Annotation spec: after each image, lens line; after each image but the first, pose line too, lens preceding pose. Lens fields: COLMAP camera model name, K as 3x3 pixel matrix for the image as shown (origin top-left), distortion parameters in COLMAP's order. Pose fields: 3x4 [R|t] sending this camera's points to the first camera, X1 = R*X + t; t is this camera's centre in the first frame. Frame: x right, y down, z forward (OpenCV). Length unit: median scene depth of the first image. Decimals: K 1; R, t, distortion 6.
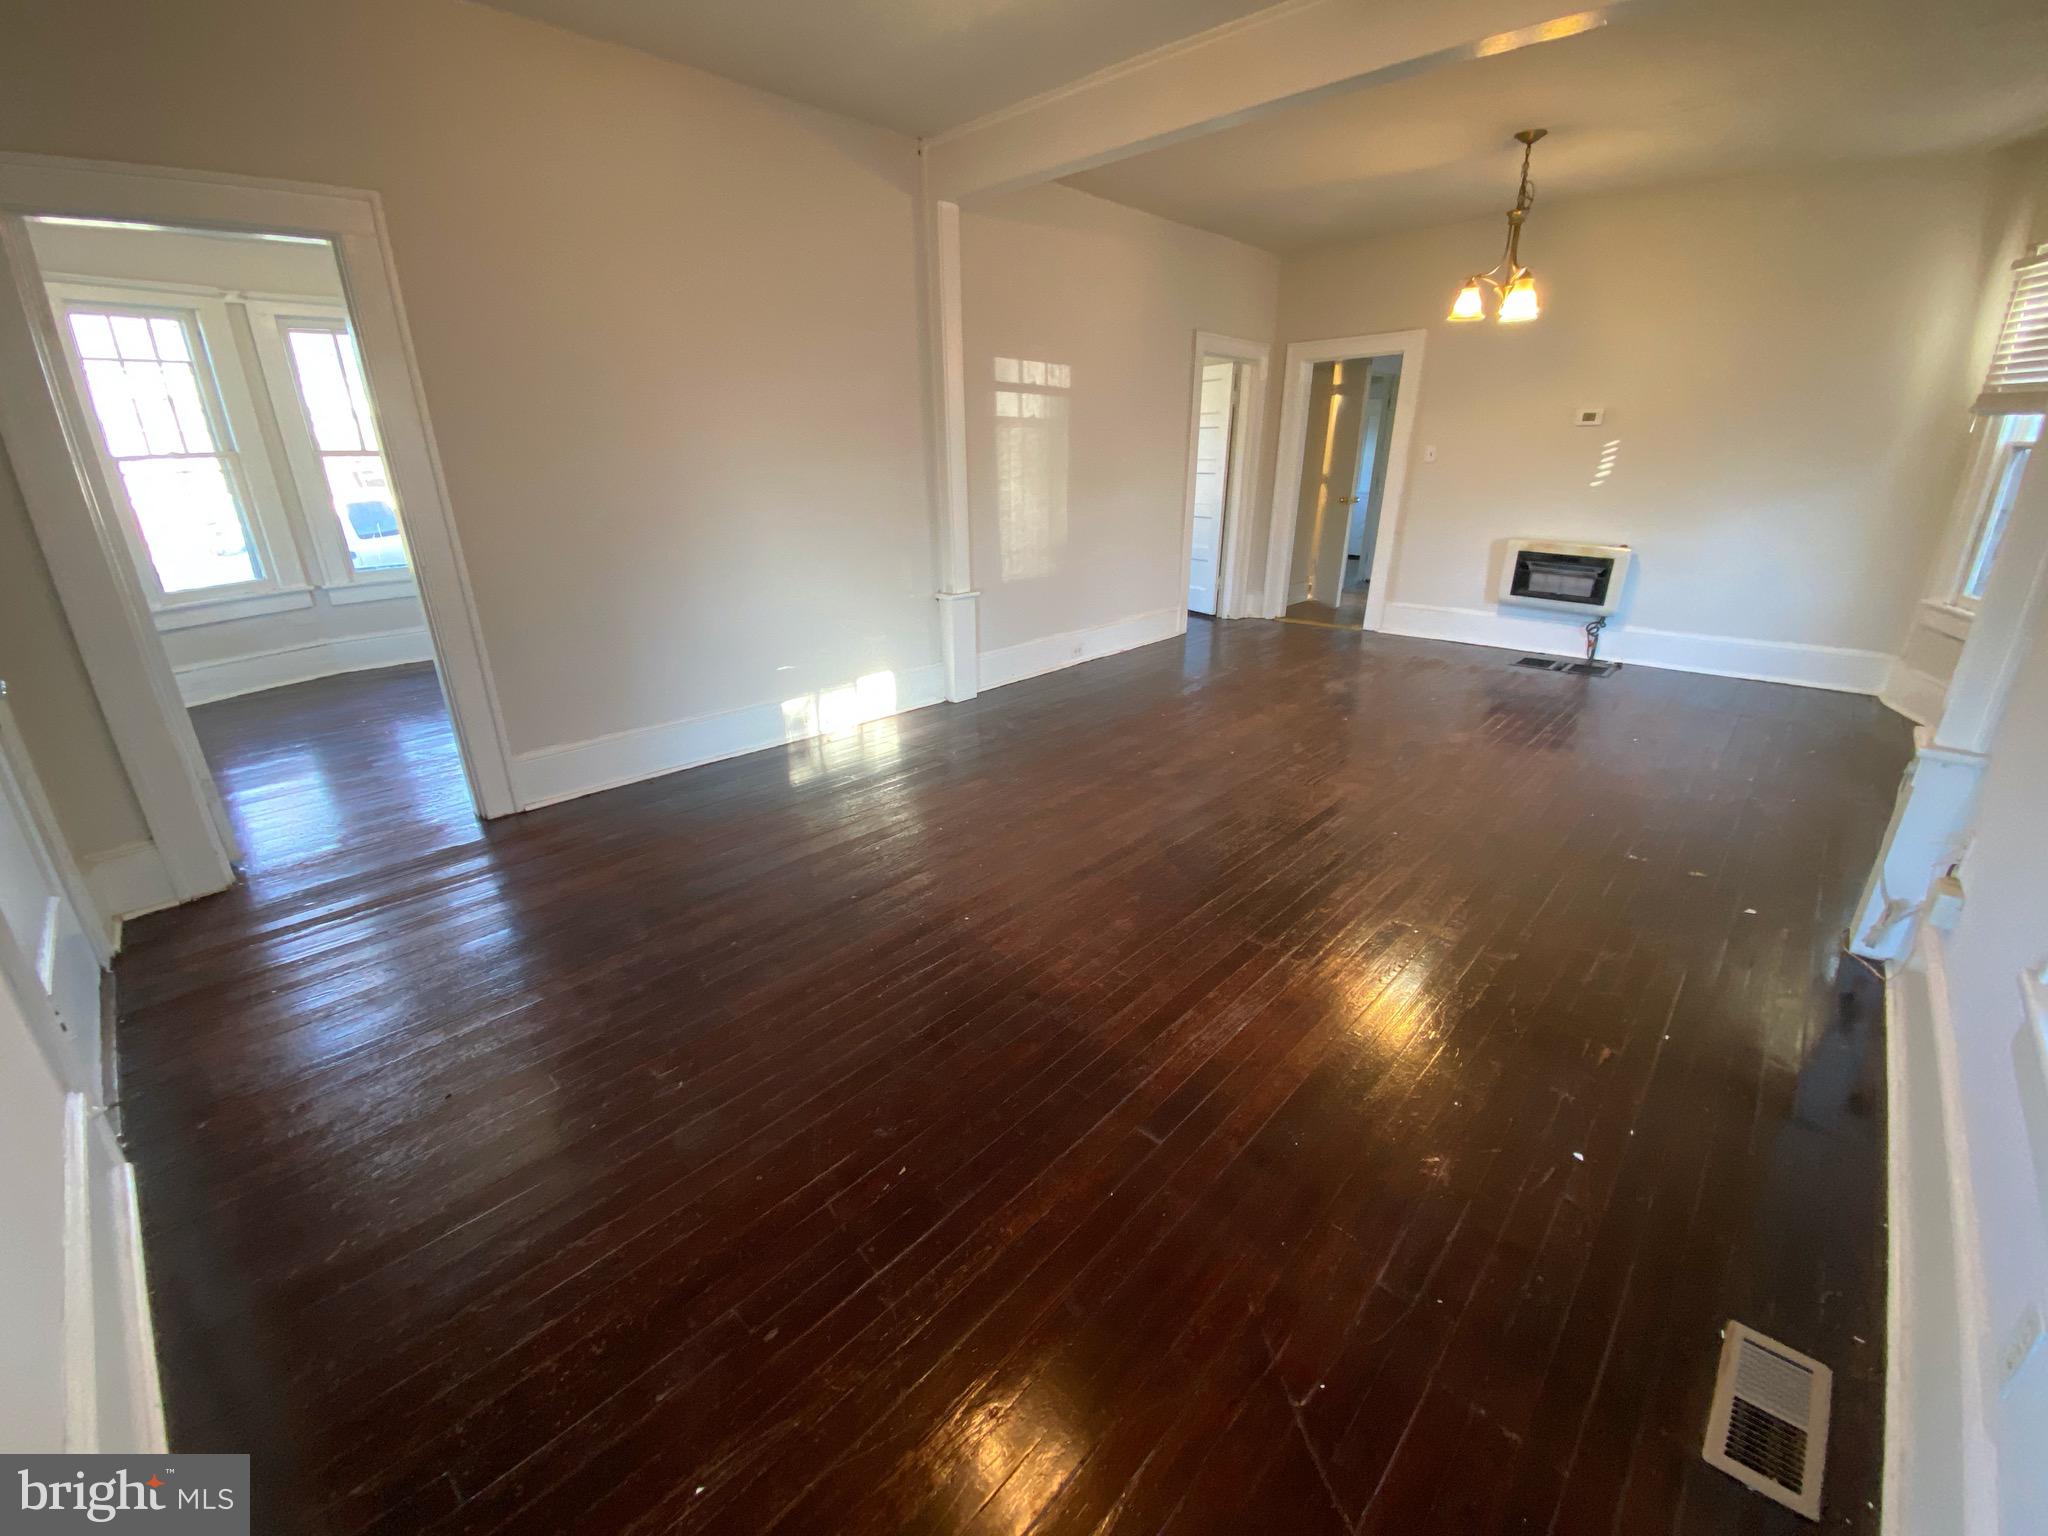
lens RADIAL K [[838.2, 0, 1027.8], [0, 838.2, 774.5], [0, 0, 1]] dist [0.018486, -0.019971]
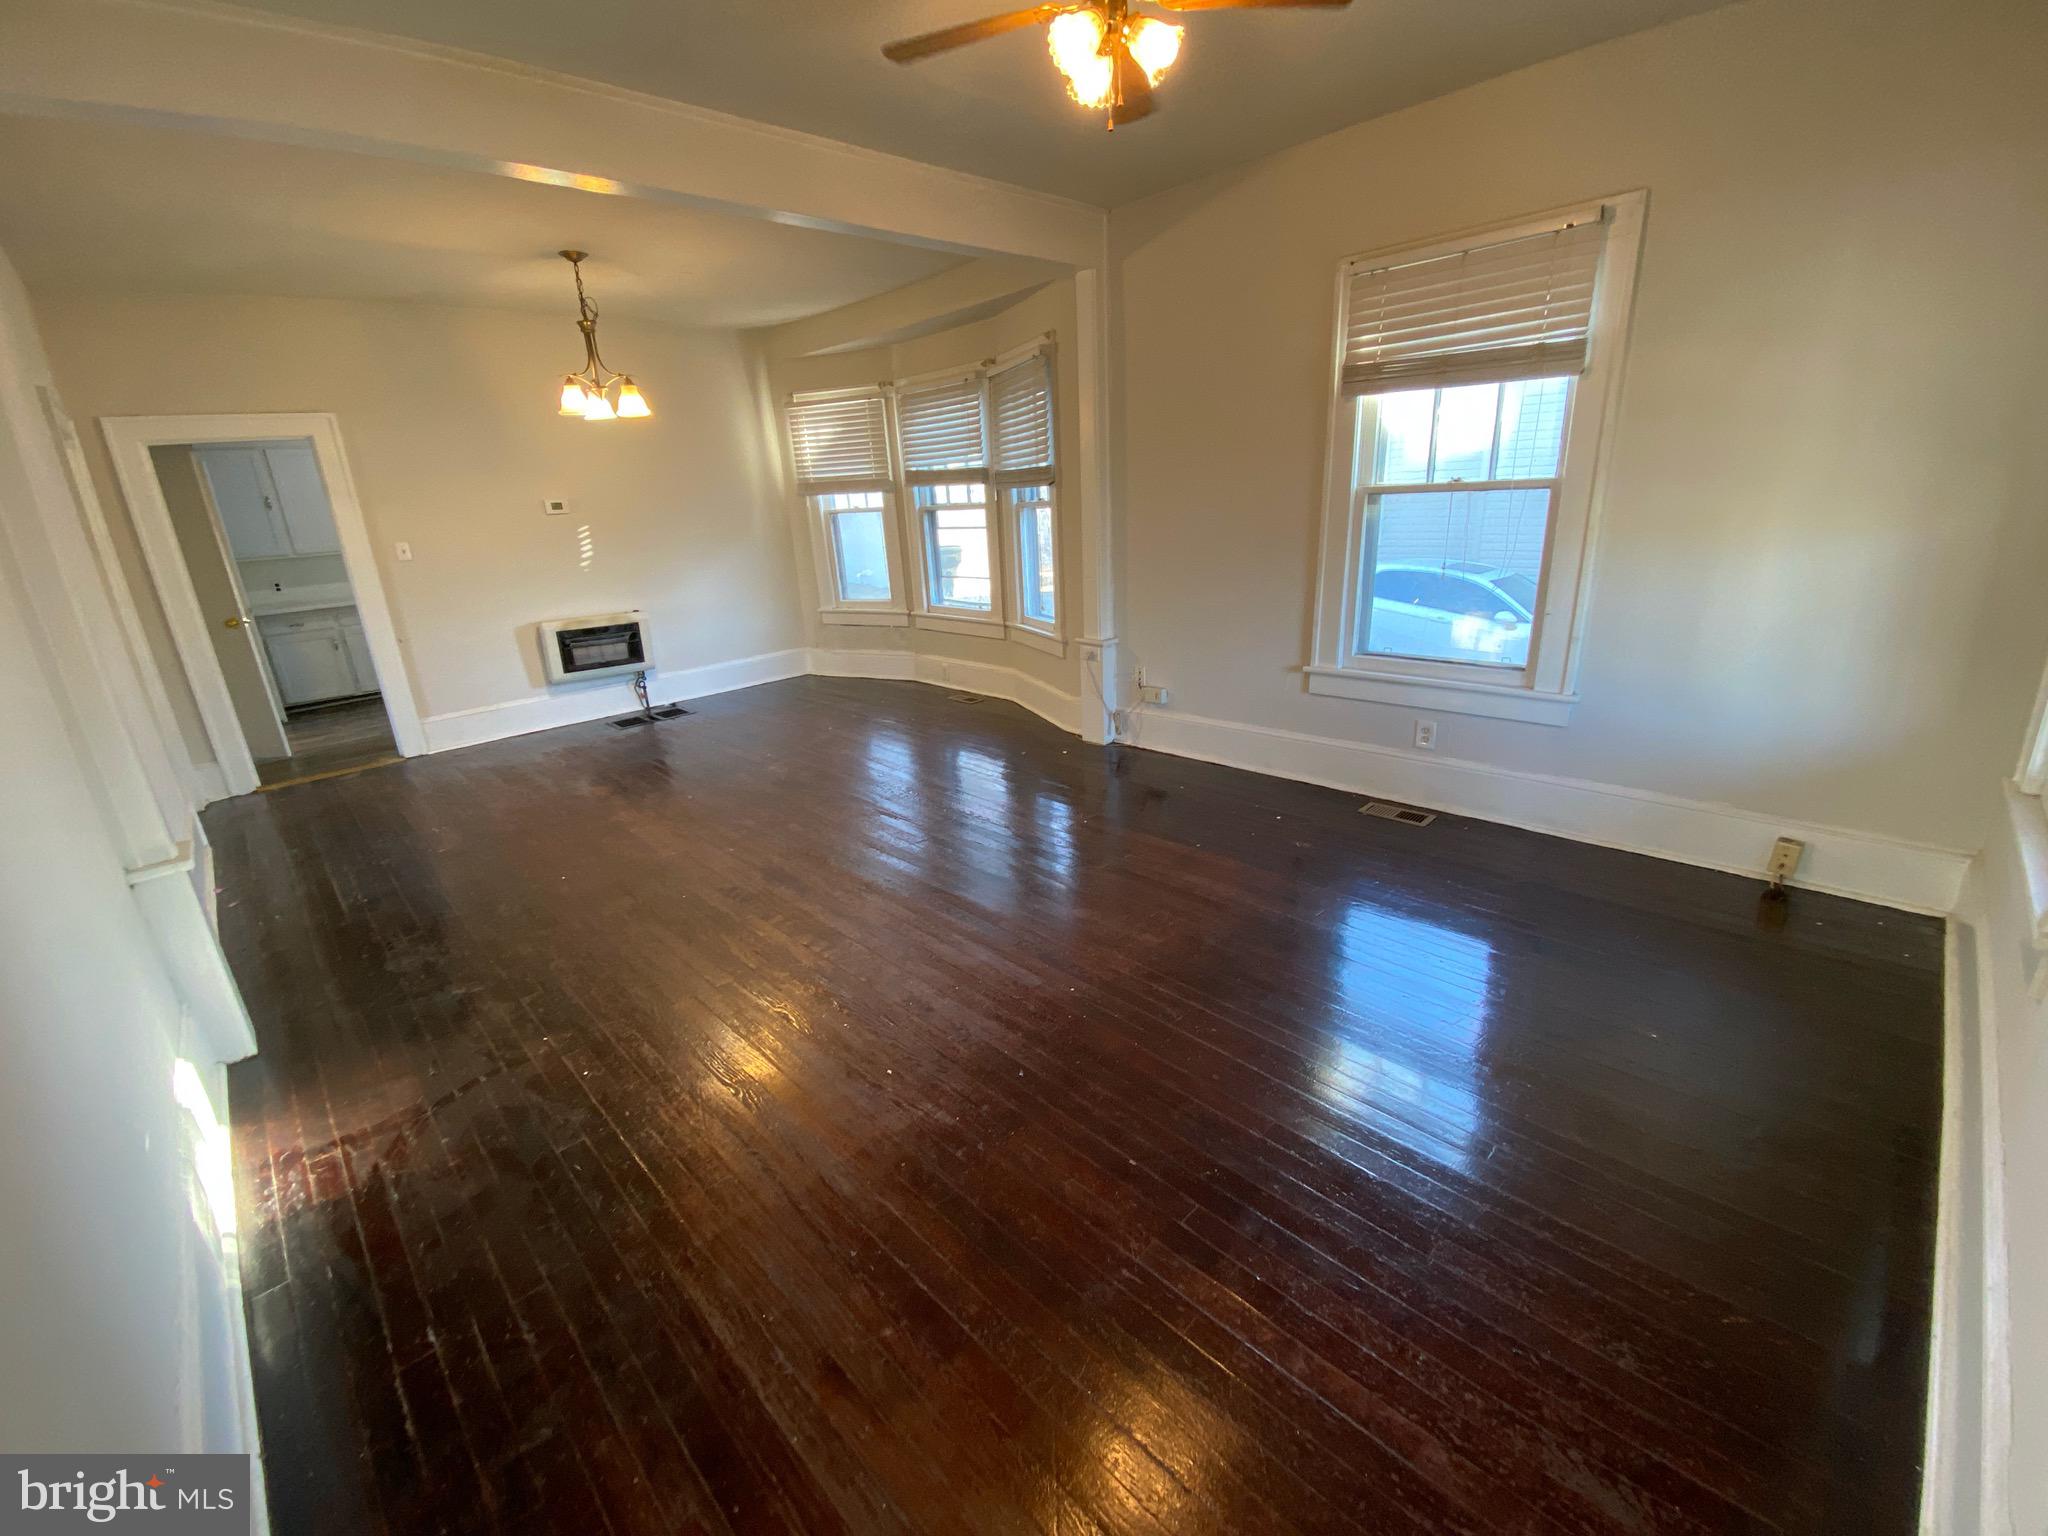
lens RADIAL K [[838.2, 0, 1027.8], [0, 838.2, 774.5], [0, 0, 1]] dist [0.018486, -0.019971]
pose [[0.078254, -0.309613, 0.947637, -0.419442], [0.416136, 0.873926, 0.251167, -0.133520], [-0.905929, 0.374691, 0.197230, 0.343173]]
